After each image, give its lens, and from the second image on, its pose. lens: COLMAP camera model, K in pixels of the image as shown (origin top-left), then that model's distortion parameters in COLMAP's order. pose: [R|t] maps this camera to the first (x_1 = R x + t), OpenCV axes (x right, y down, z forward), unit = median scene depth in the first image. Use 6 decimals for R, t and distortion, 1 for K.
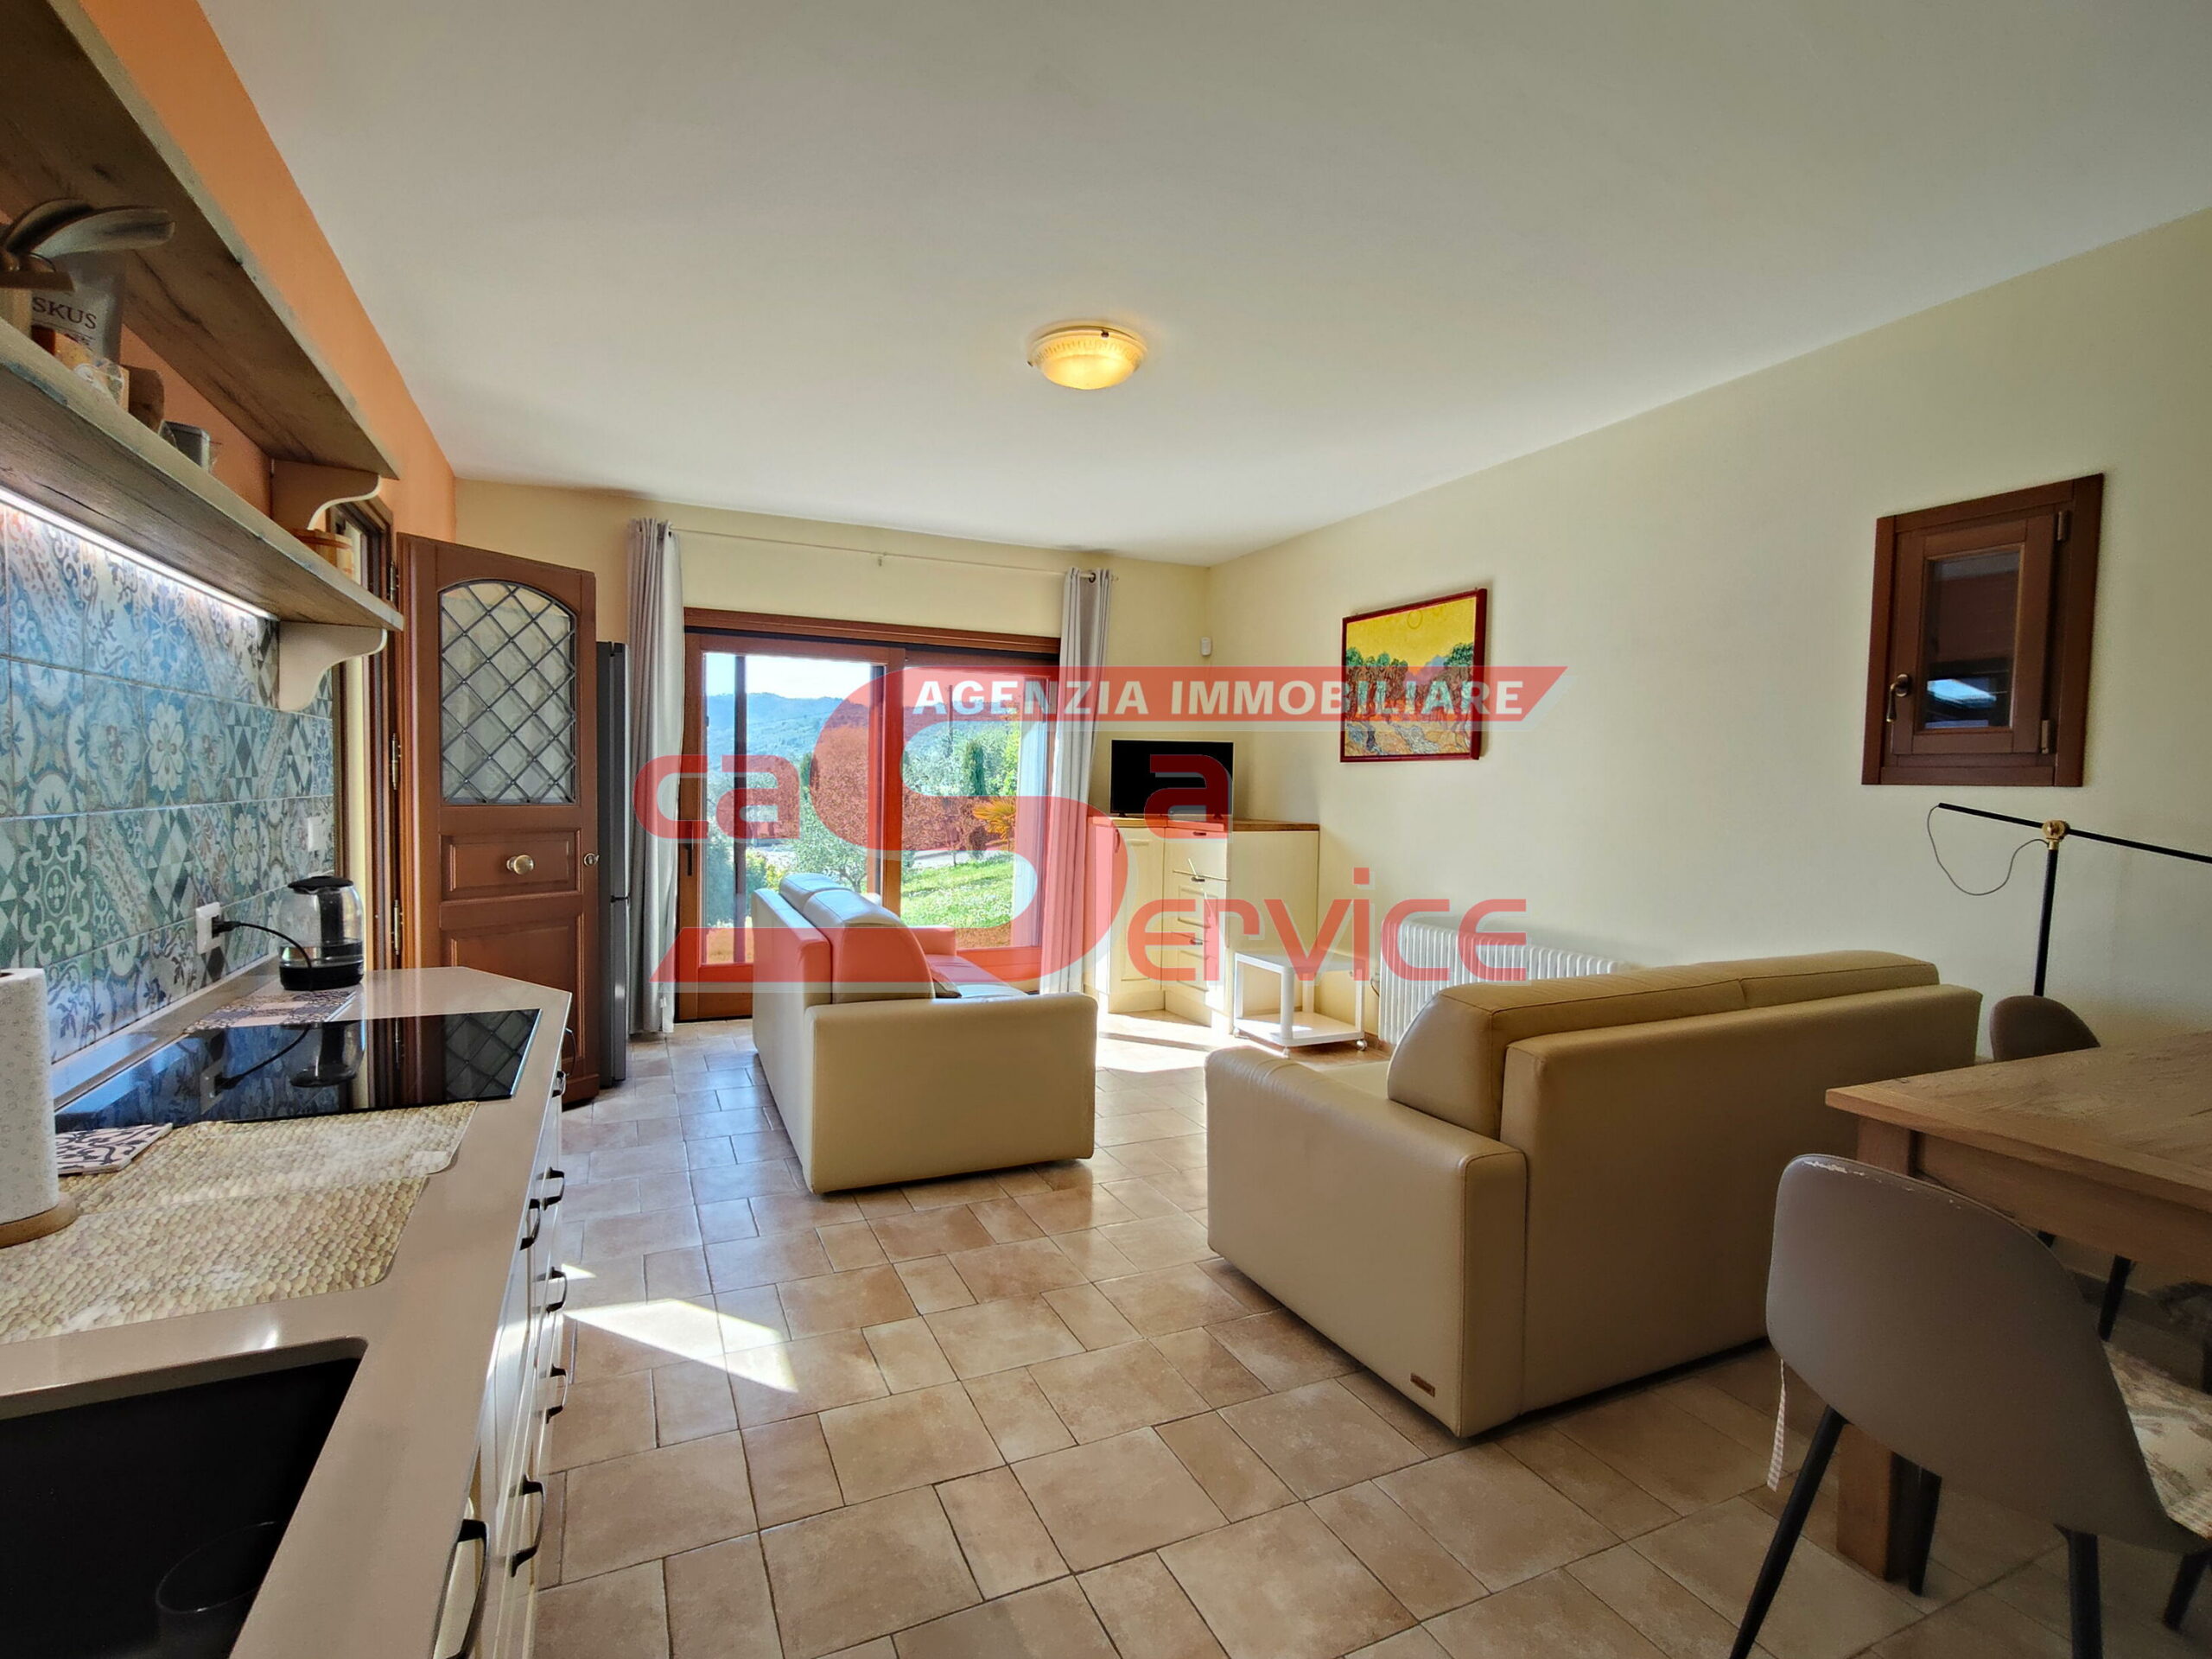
lens RADIAL K [[1040.5, 0, 1106.0], [0, 1040.5, 829.5], [0, 0, 1]] dist [-0.003197, -0.000567]
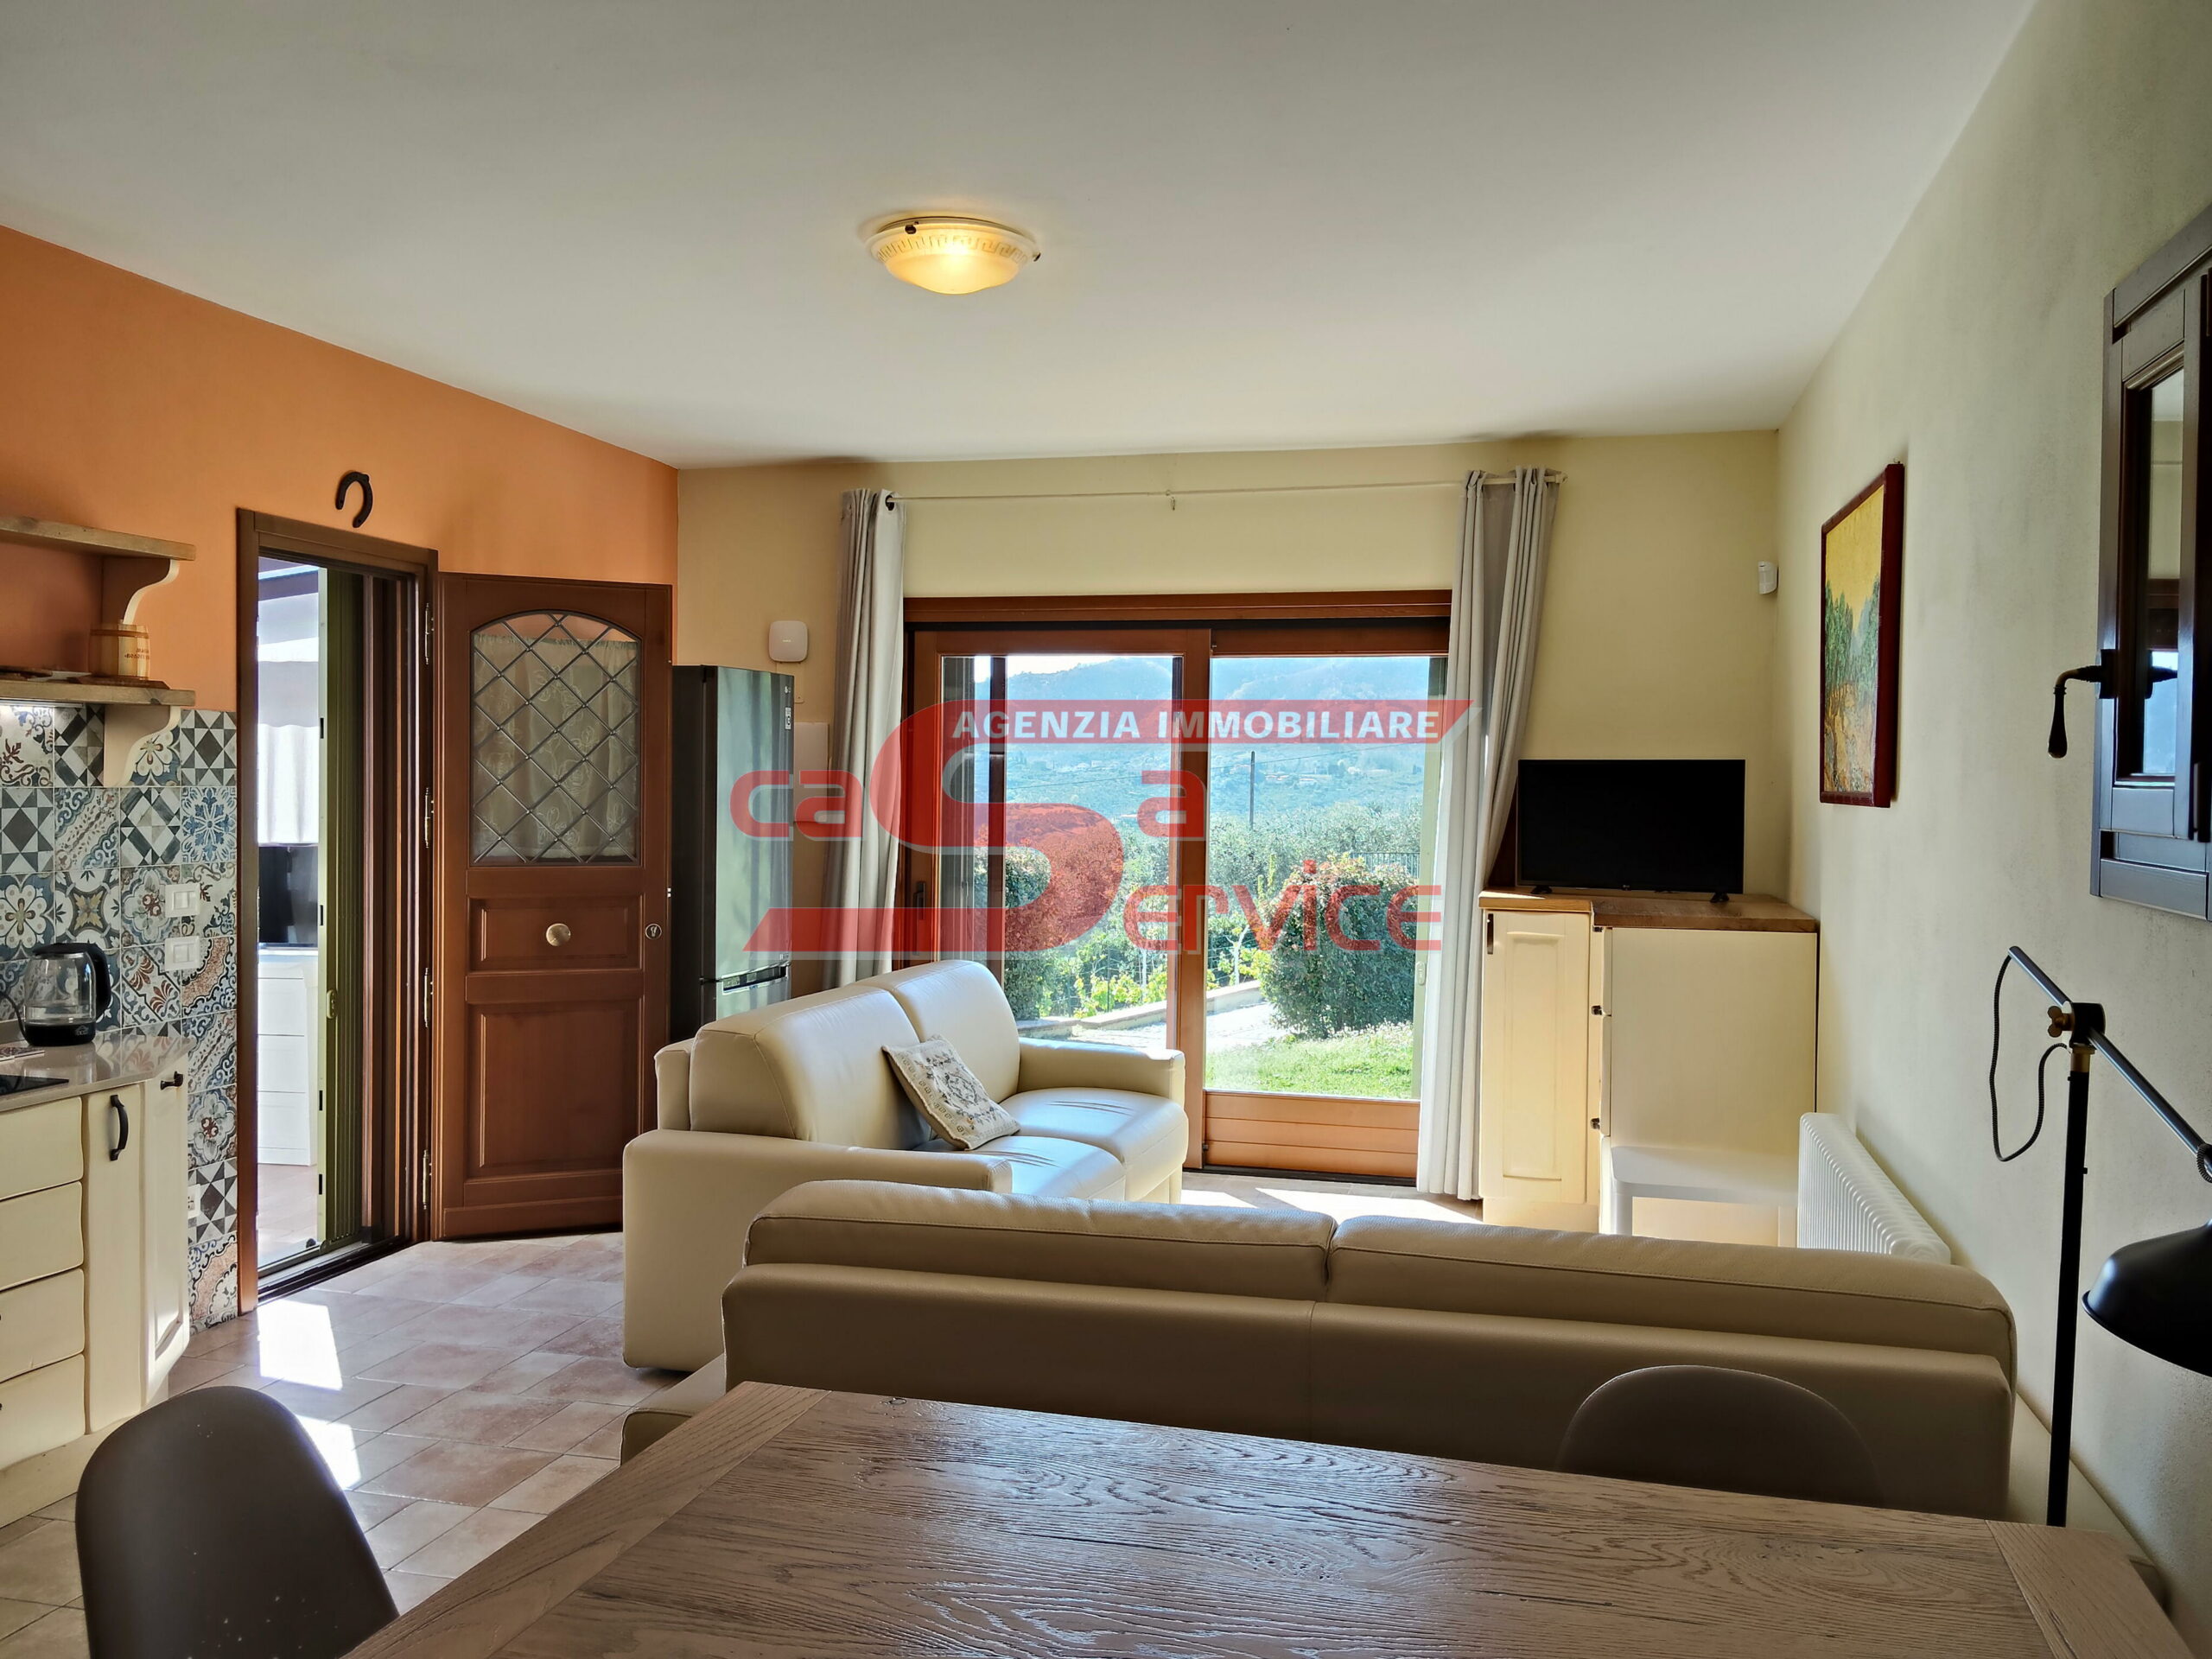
lens RADIAL K [[1814.0, 0, 1131.4], [0, 1814.0, 819.9], [0, 0, 1]] dist [0.113434, -0.214357]
pose [[0.778362, 0.005389, -0.627793, 0.735227], [-0.024346, 0.999470, -0.021606, -0.038775], [0.627344, 0.032102, 0.778080, 0.106567]]
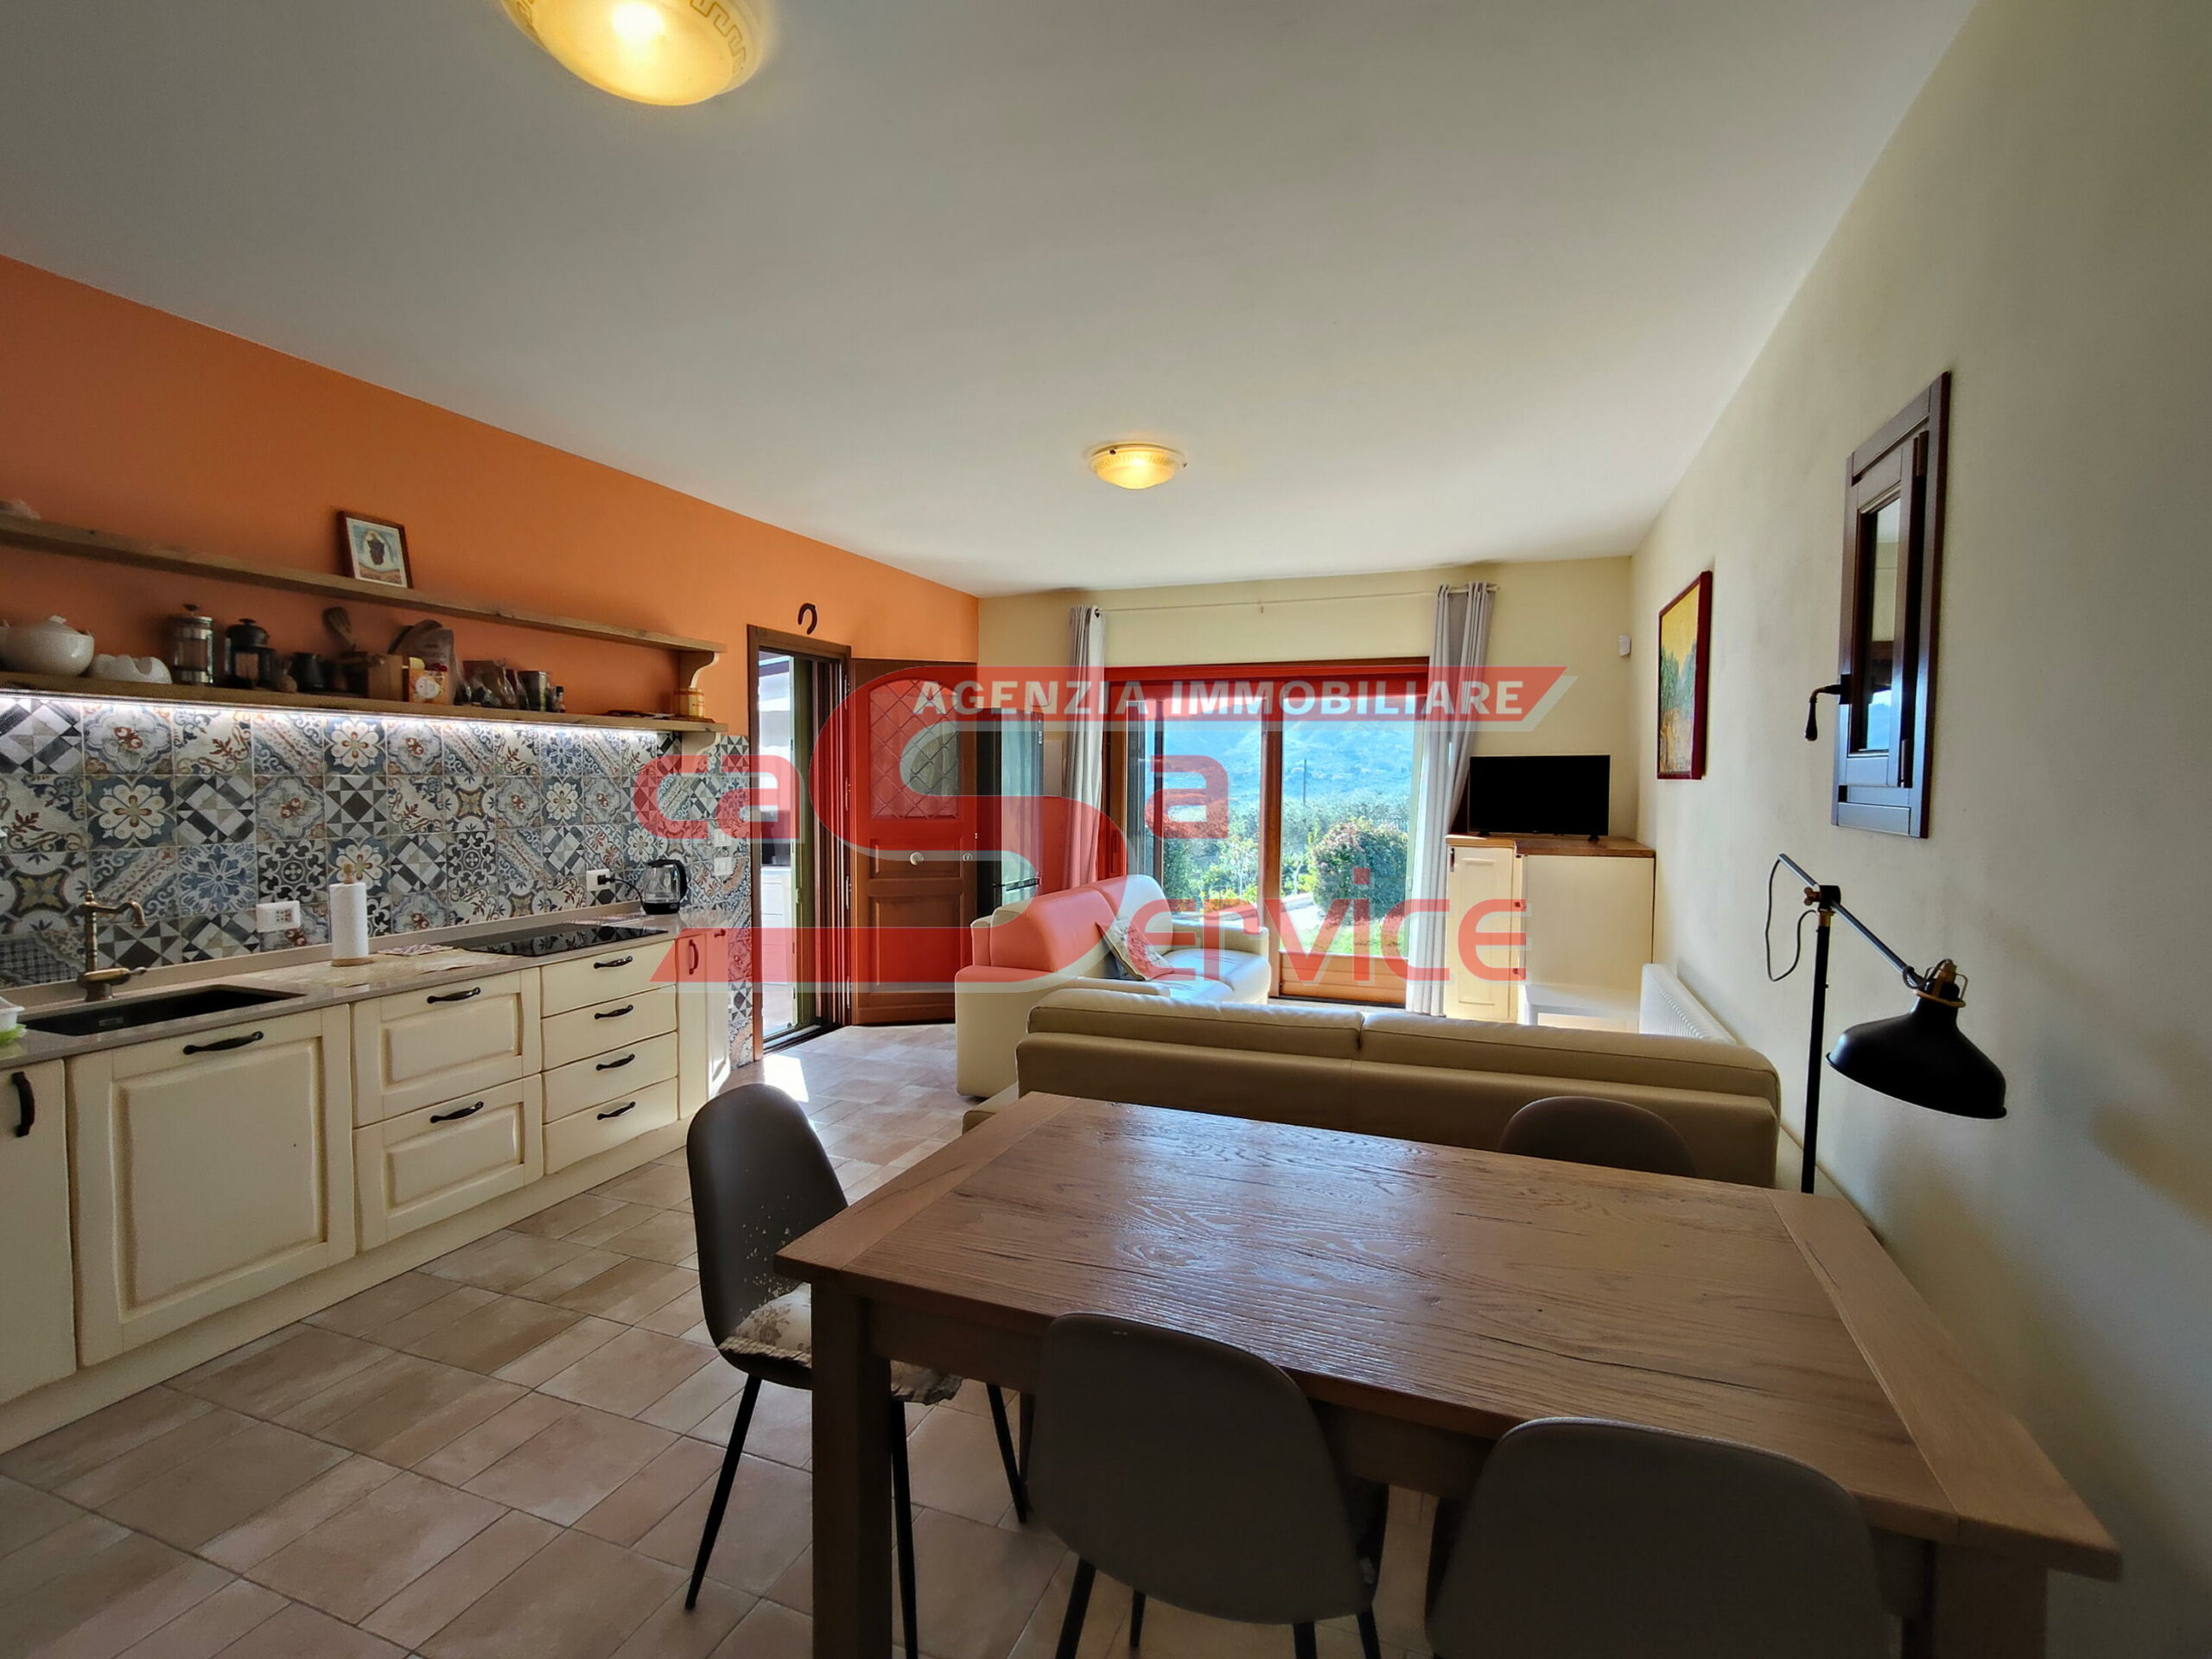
lens RADIAL K [[1056.3, 0, 1106.0], [0, 1056.3, 829.5], [0, 0, 1]] dist [-0.001576, -0.000339]
pose [[0.698374, 0.021409, -0.715412, 0.735587], [-0.022800, 0.999711, 0.007660, -0.027197], [0.715369, 0.010962, 0.698661, 0.094240]]
